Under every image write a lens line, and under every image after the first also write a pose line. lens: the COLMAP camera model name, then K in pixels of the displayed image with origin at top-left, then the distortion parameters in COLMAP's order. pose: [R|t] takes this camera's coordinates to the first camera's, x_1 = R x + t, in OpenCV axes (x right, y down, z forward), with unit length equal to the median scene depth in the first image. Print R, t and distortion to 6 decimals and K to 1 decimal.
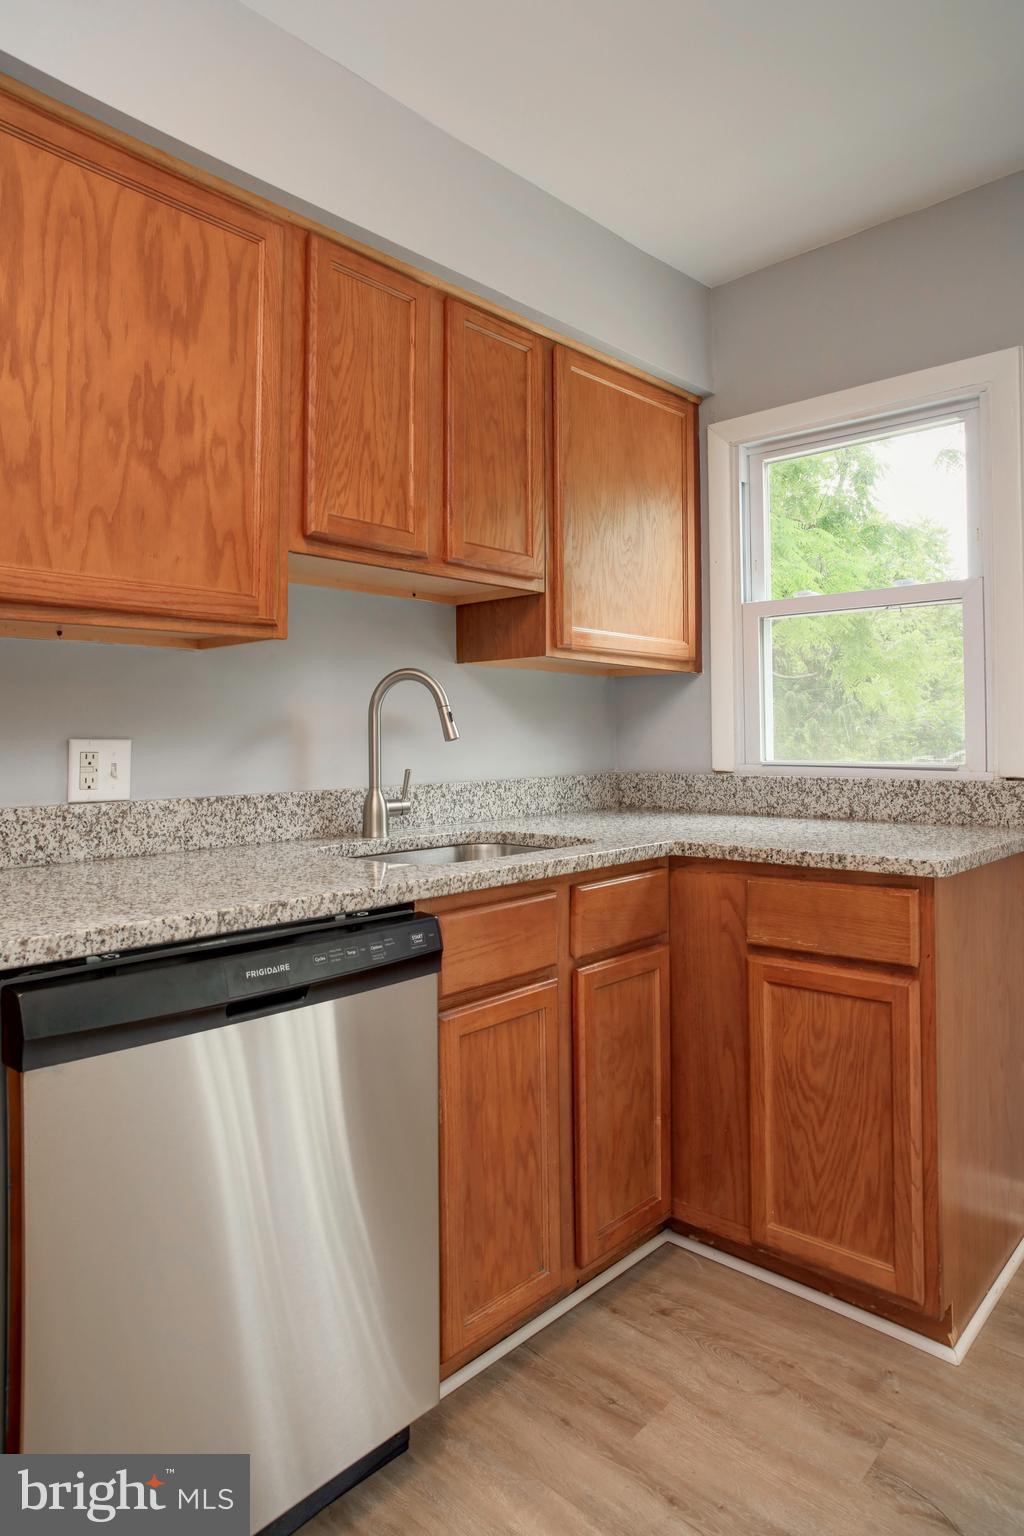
lens RADIAL K [[957.9, 0, 513.7], [0, 957.9, 736.6], [0, 0, 1]] dist [-0.078143, 0.065269]
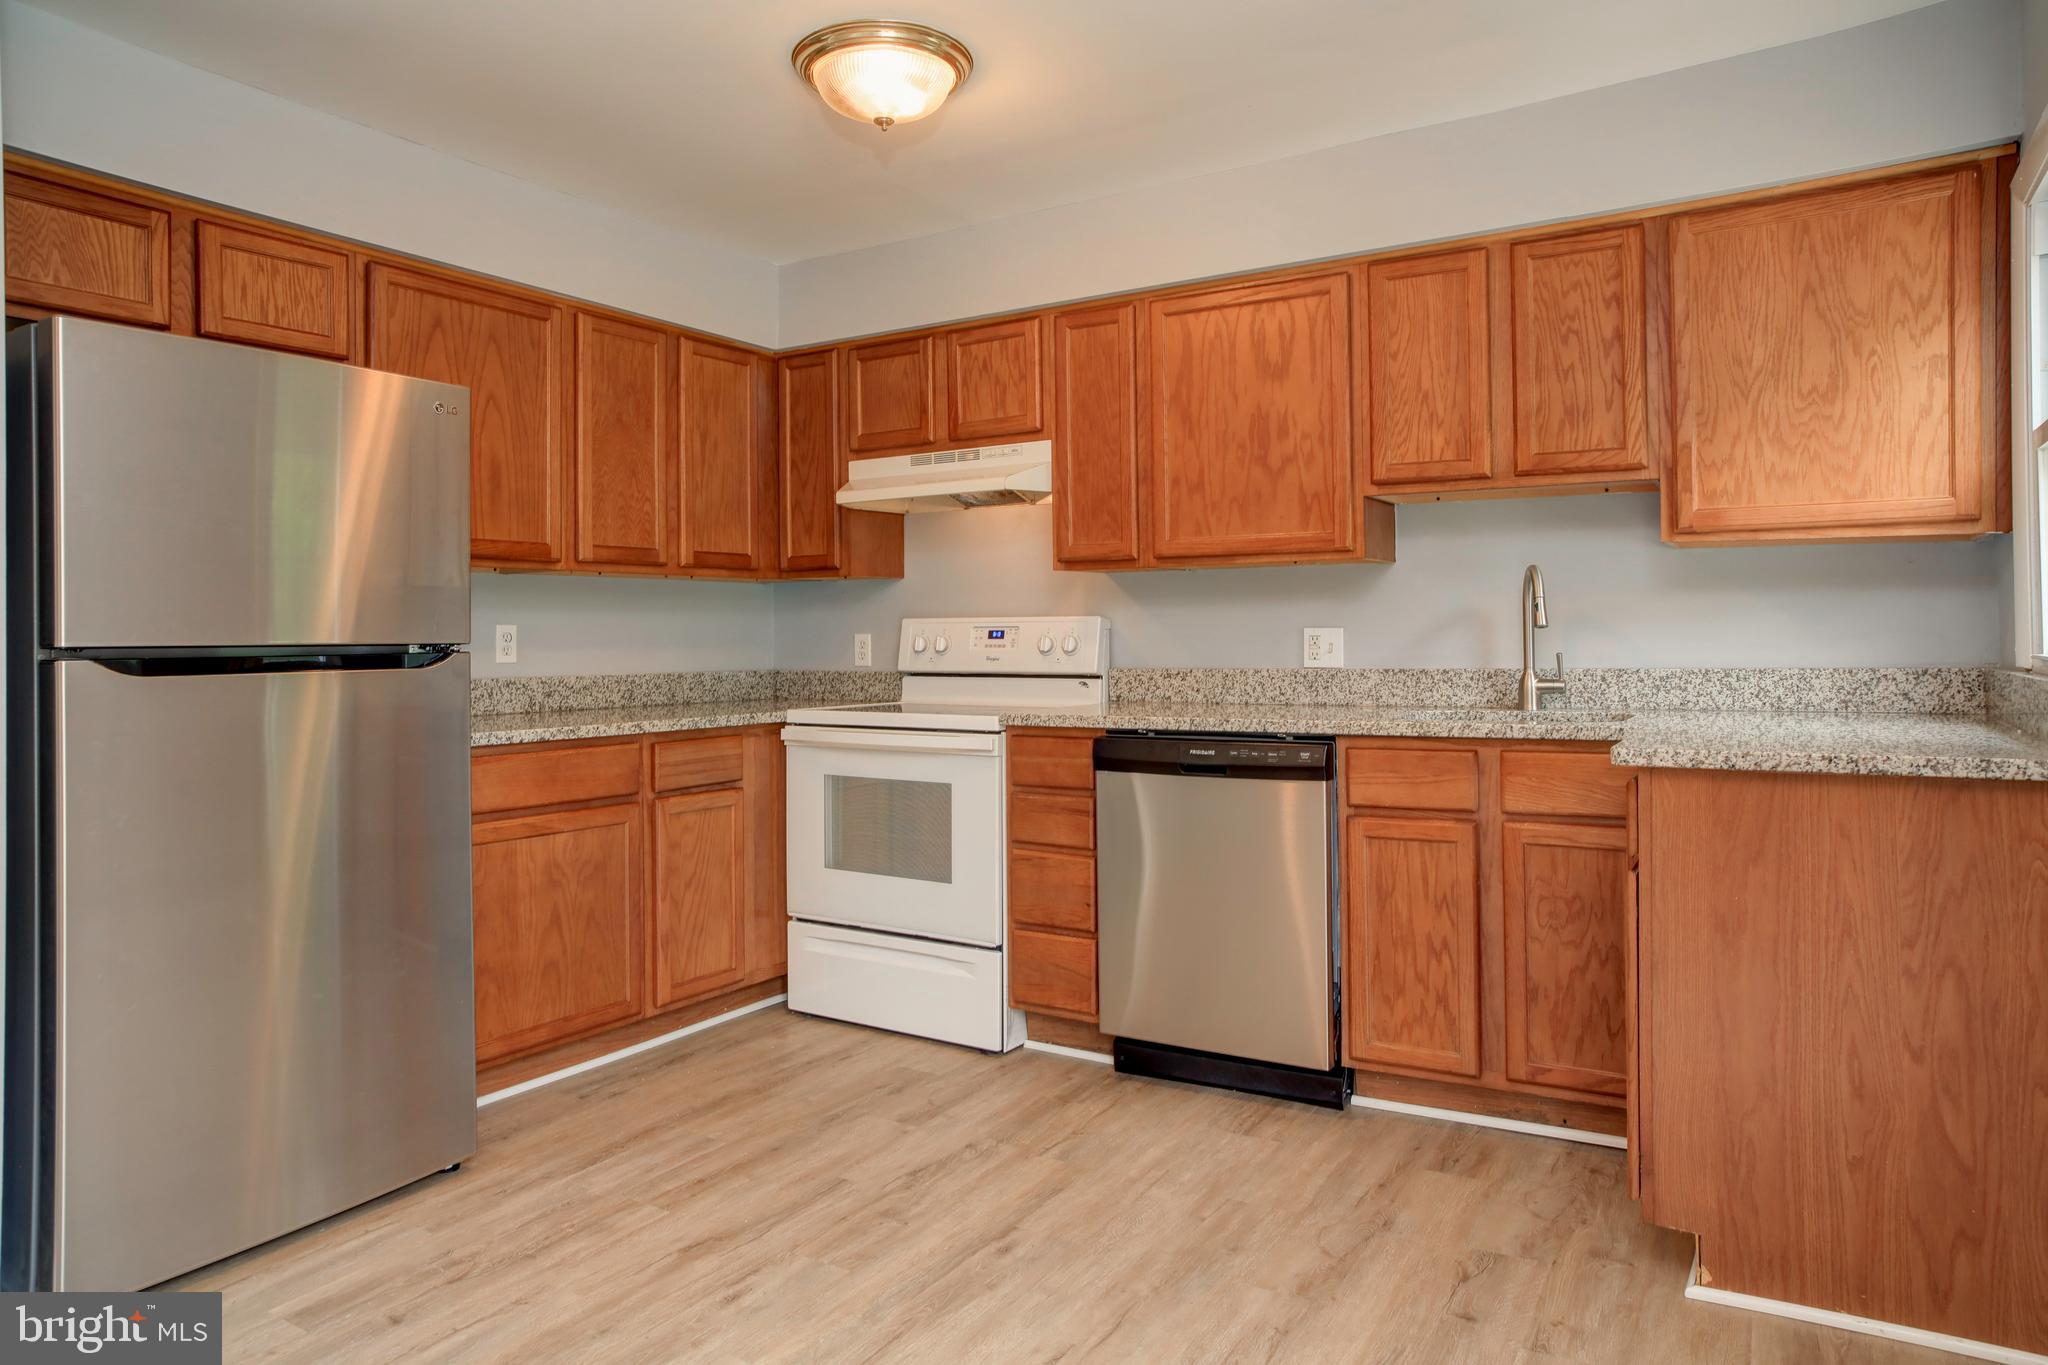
lens RADIAL K [[1277.2, 0, 1009.7], [0, 1277.2, 675.6], [0, 0, 1]] dist [-0.078143, 0.065269]
pose [[0.187421, 0.034258, -0.981682, 1.580775], [0.011621, 0.999244, 0.037090, -0.002016], [0.982211, -0.018360, 0.186881, 0.116490]]
